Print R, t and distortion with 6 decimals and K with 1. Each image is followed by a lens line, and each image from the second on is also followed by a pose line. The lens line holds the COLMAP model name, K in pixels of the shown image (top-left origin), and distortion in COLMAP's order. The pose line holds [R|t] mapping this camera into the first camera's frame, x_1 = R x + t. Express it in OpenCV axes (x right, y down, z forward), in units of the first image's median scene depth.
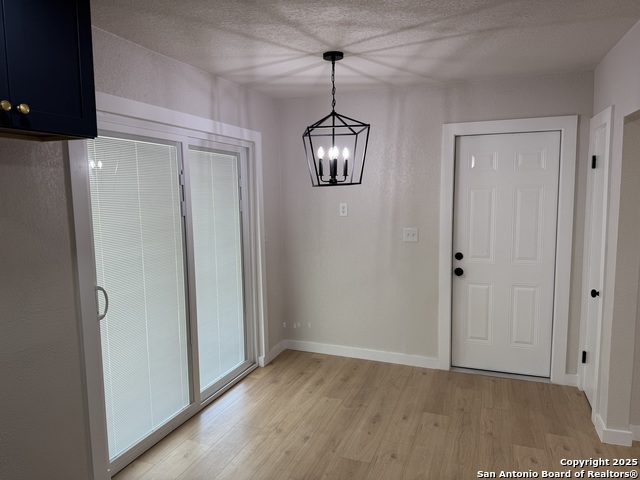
lens RADIAL K [[451.8, 0, 320.8], [0, 451.8, 238.9], [0, 0, 1]] dist [0.070410, -0.092922]
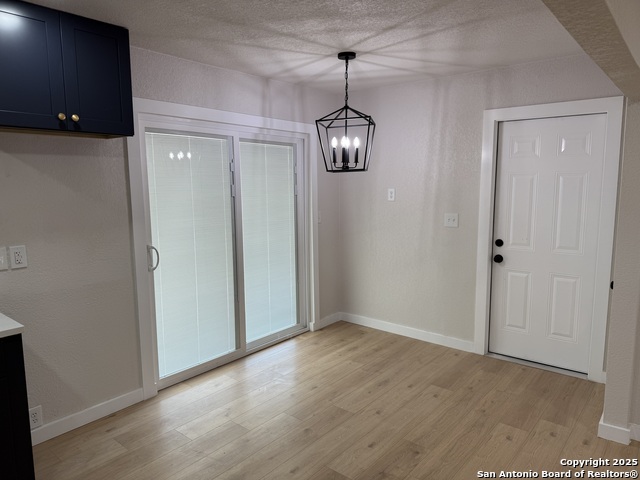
lens RADIAL K [[451.8, 0, 322.9], [0, 451.8, 240.3], [0, 0, 1]] dist [0.070410, -0.092922]
pose [[0.948825, 0.047061, -0.312277, 0.274549], [-0.038404, 0.998690, 0.033820, 0.014658], [0.313460, -0.020097, 0.949389, -0.077770]]
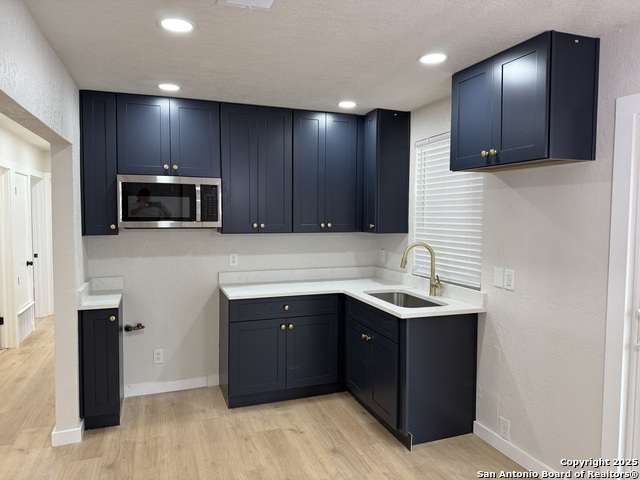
lens RADIAL K [[451.8, 0, 322.5], [0, 451.8, 239.7], [0, 0, 1]] dist [0.070410, -0.092922]
pose [[-0.756468, 0.044535, -0.652513, 0.369631], [-0.068302, 0.986844, 0.146538, -0.081692], [0.650455, 0.155419, -0.743474, 0.832968]]
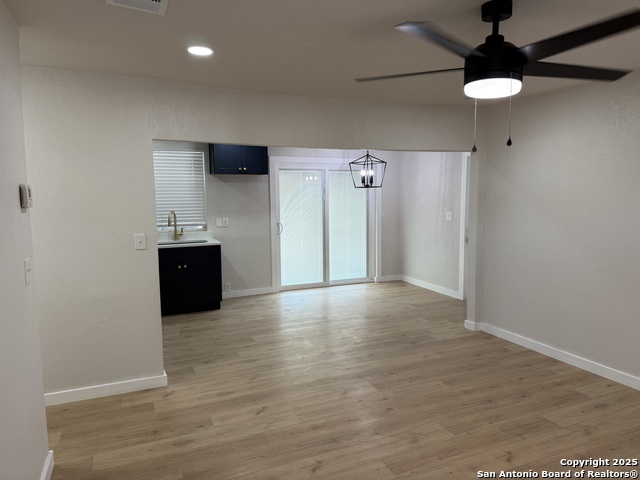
lens RADIAL K [[451.8, 0, 320.8], [0, 451.8, 241.2], [0, 0, 1]] dist [0.070410, -0.092922]
pose [[0.698243, 0.084664, -0.710837, 1.185111], [-0.076062, 0.996135, 0.043931, 0.050535], [0.711809, 0.023393, 0.701984, -0.562626]]
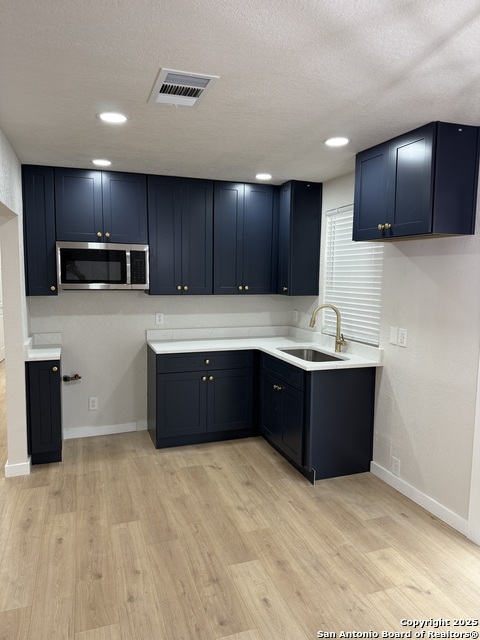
lens RADIAL K [[451.8, 0, 236.7], [0, 451.8, 322.2], [0, 0, 1]] dist [0.070410, -0.092922]
pose [[-0.769022, 0.072033, -0.635151, 0.432448], [-0.071858, 0.977590, 0.197873, -0.104000], [0.635171, 0.197809, -0.746612, 0.924904]]
